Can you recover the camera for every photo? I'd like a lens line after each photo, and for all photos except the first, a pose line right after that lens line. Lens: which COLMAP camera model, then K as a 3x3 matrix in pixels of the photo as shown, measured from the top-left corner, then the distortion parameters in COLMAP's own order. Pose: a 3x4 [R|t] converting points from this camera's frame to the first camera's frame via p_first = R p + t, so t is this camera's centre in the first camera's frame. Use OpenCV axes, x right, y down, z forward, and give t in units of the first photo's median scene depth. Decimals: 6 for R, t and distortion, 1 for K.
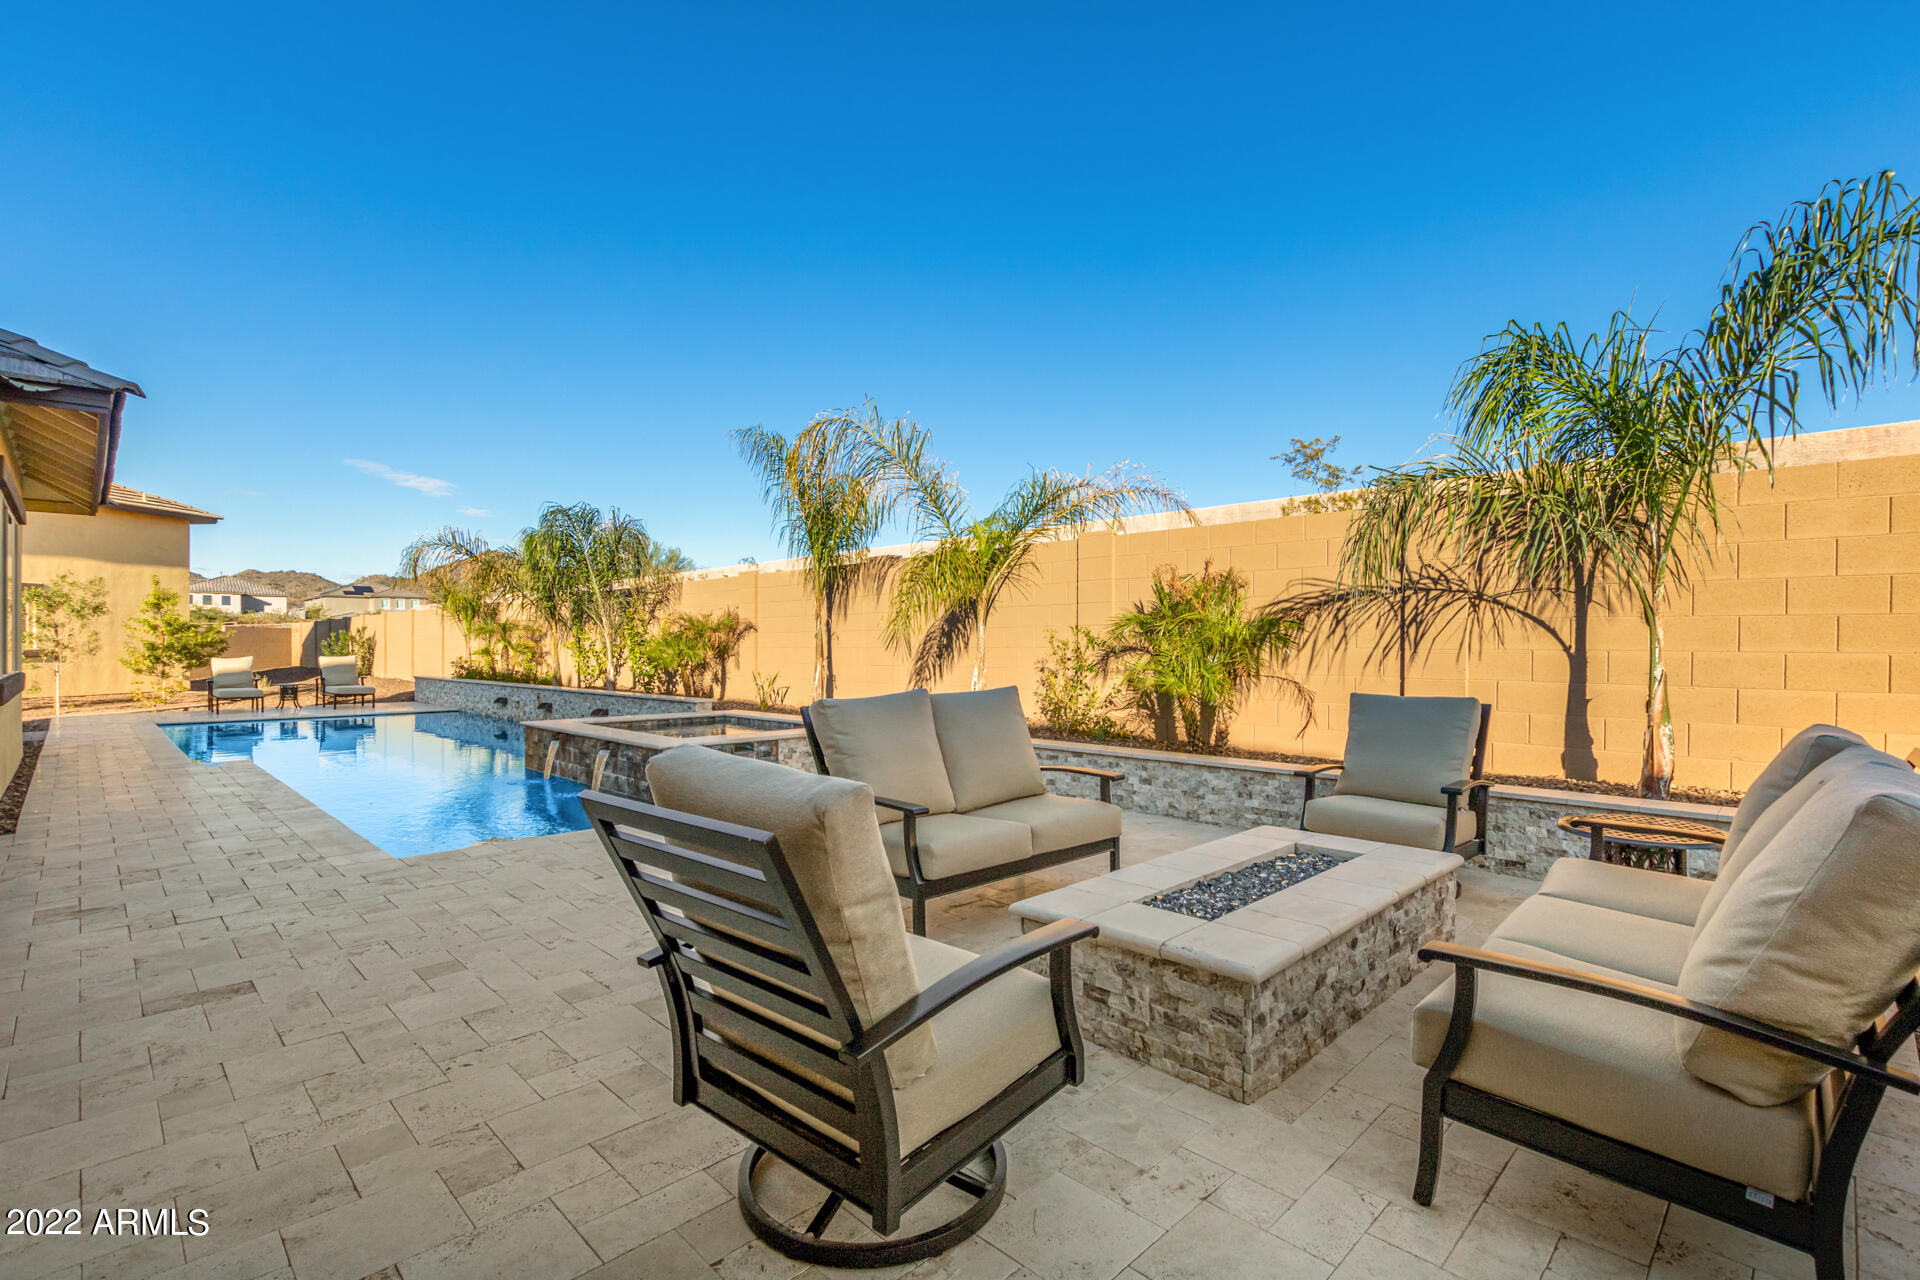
lens RADIAL K [[886.1, 0, 963.7], [0, 886.1, 646.1], [0, 0, 1]] dist [0.008343, -0.000713]
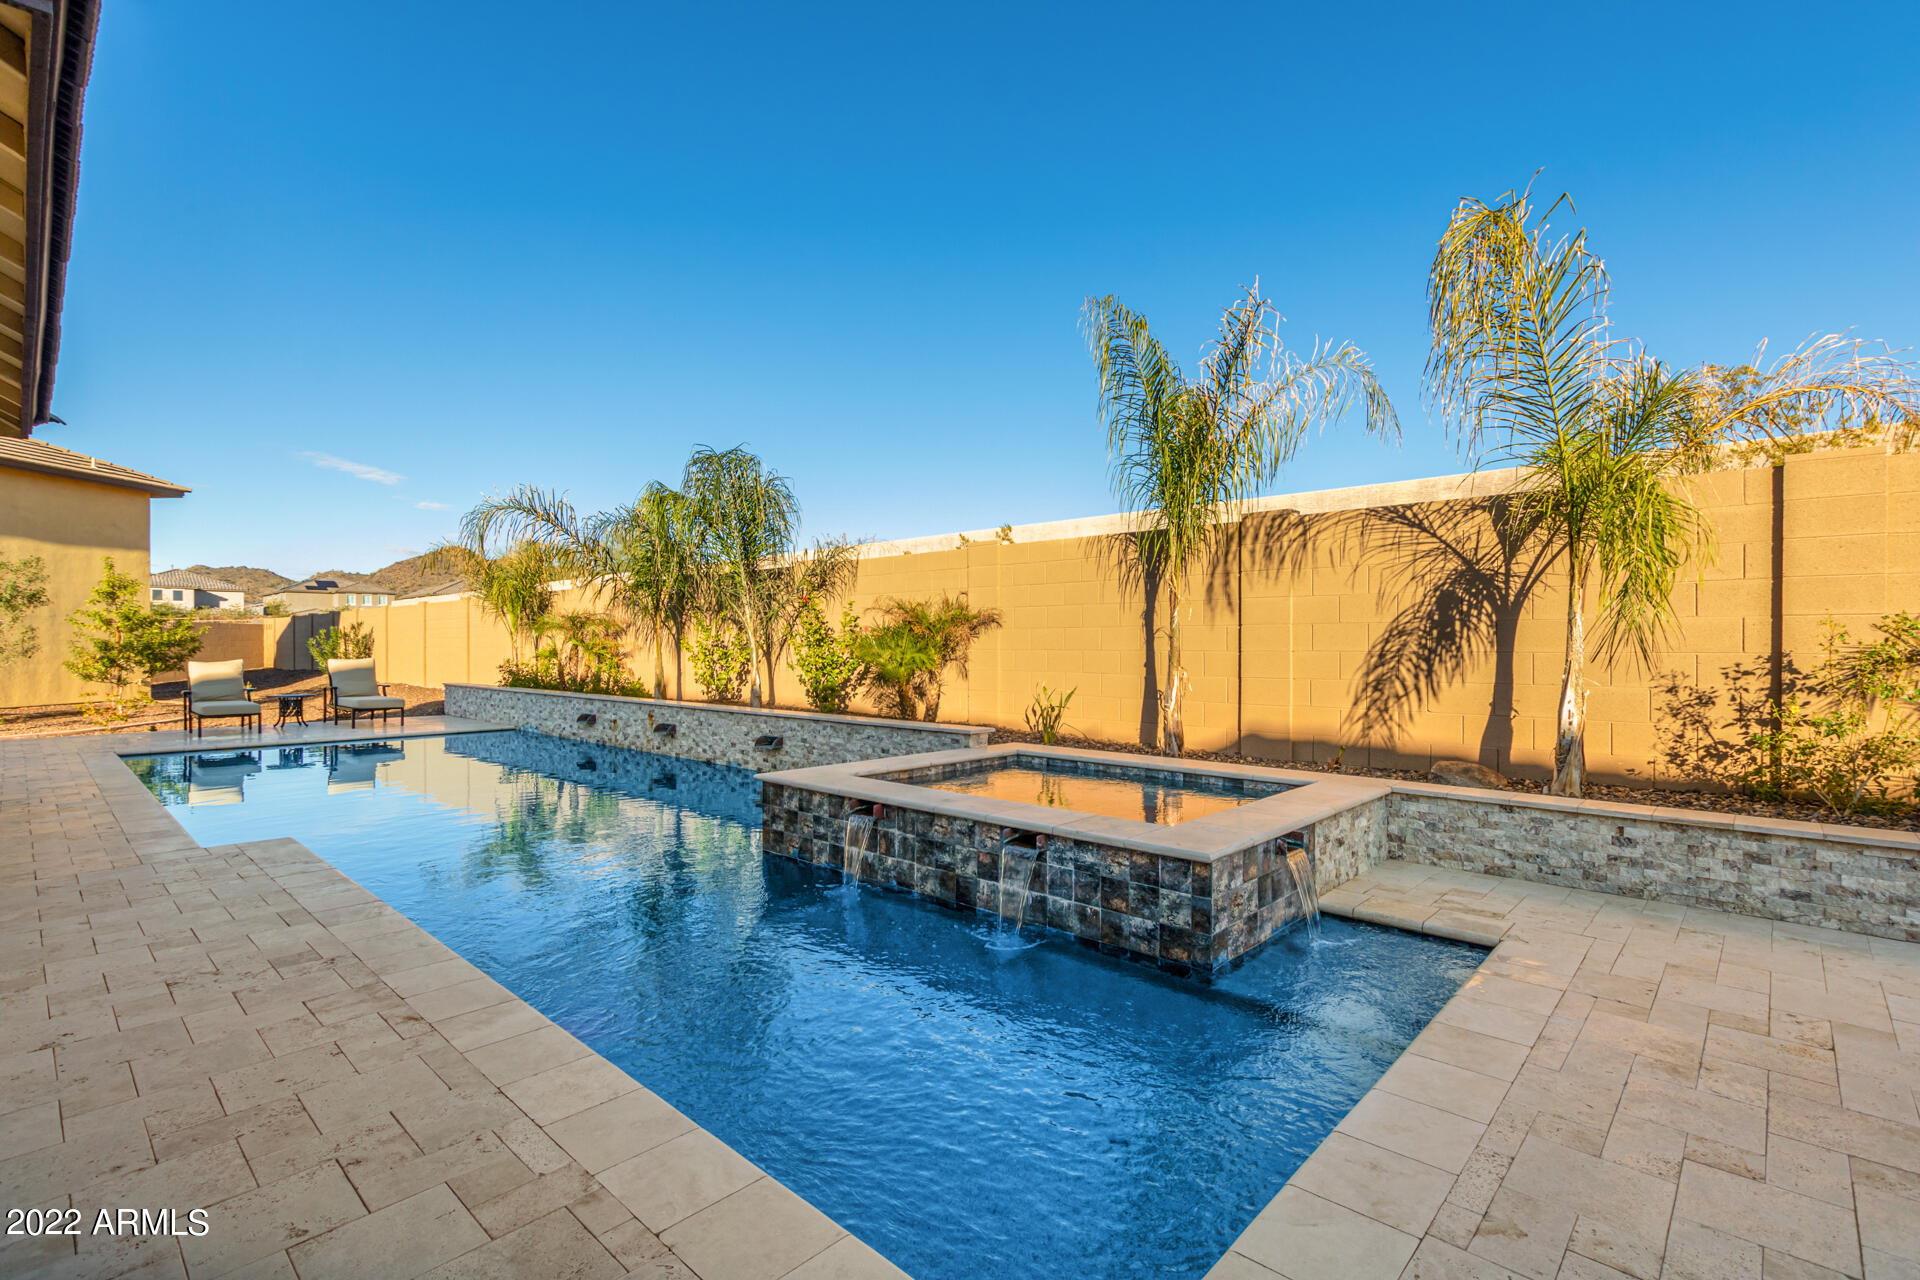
lens RADIAL K [[886.1, 0, 957.2], [0, 886.1, 643.5], [0, 0, 1]] dist [0.008343, -0.000713]
pose [[0.999557, 0.000529, 0.029773, -0.180704], [-0.000505, 1.000000, -0.000845, -0.001632], [-0.029774, 0.000830, 0.999556, 0.188566]]
